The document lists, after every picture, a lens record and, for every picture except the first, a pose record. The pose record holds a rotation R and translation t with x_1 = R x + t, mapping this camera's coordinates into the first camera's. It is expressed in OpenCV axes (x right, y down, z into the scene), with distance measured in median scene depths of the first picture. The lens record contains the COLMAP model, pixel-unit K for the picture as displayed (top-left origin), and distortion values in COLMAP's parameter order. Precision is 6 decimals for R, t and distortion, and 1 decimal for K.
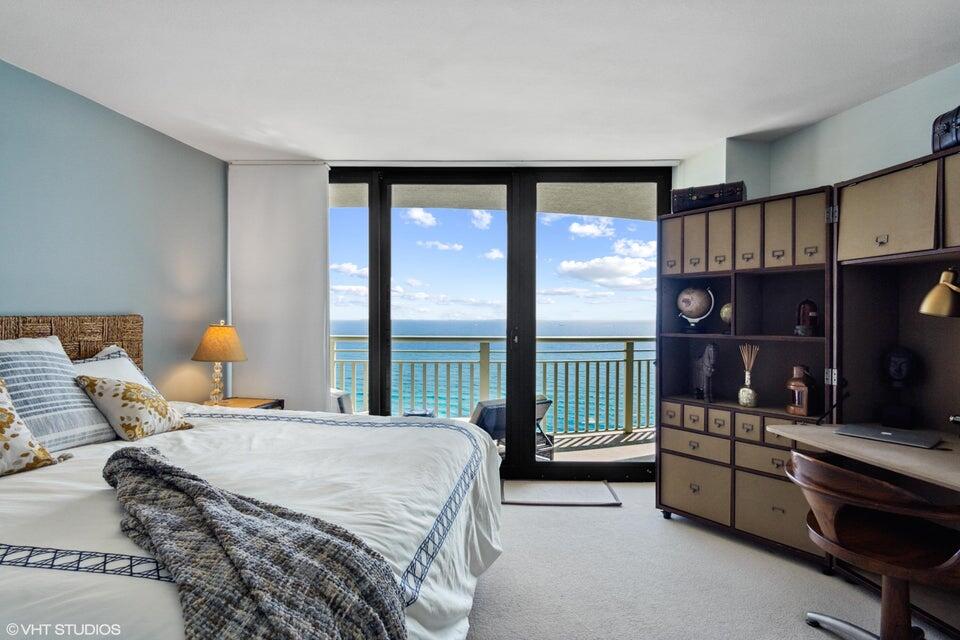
lens RADIAL K [[516.6, 0, 480.0], [0, 516.6, 320.0], [0, 0, 1]] dist [0.017774, 0.001264]
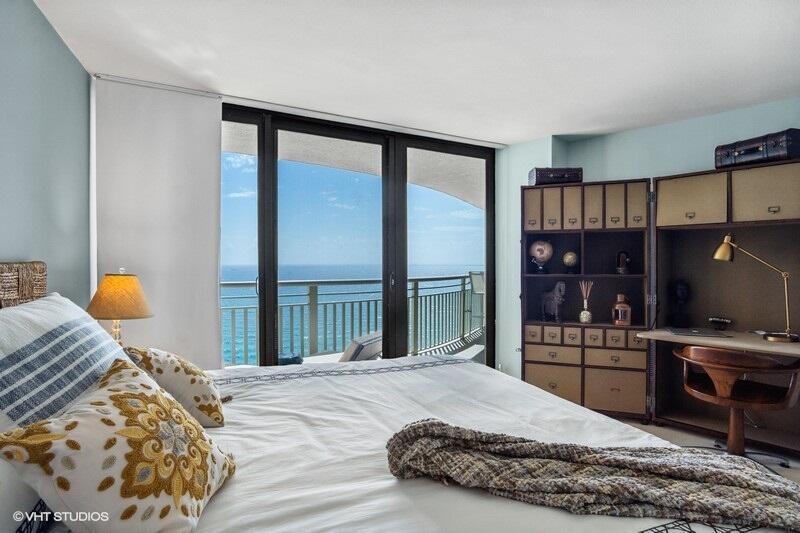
lens RADIAL K [[449.5, 0, 400.0], [0, 449.5, 266.5], [0, 0, 1]] dist [-0.014461, 0.000567]
pose [[0.860060, -0.003861, 0.510178, -0.552759], [0.004323, 0.999991, 0.000281, 0.004368], [-0.510175, 0.001964, 0.860069, 0.182612]]
